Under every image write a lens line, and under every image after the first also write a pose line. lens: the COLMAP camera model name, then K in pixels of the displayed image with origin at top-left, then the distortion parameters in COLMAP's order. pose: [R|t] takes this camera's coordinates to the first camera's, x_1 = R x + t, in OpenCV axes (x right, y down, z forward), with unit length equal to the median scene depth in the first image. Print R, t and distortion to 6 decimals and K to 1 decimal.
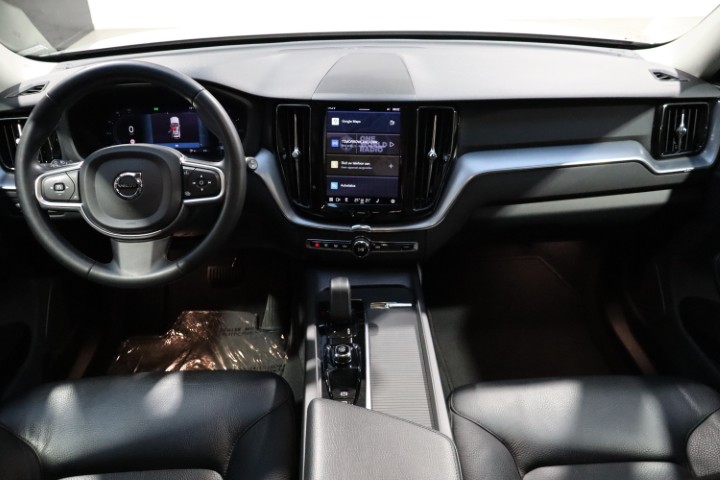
lens RADIAL K [[630.2, 0, 359.7], [0, 630.2, 237.8], [0, 0, 1]] dist [-0.030484, -0.013582]
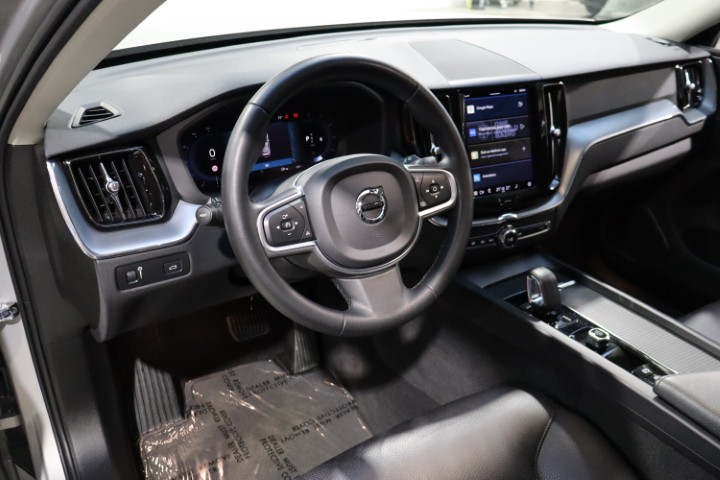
lens RADIAL K [[650.2, 0, 360.2], [0, 650.2, 240.8], [0, 0, 1]] dist [0.008222, -0.002265]
pose [[0.860756, -0.199672, 0.468219, -0.667448], [0.210265, 0.977179, 0.030175, -0.057951], [-0.463559, 0.072477, 0.883097, 0.237013]]
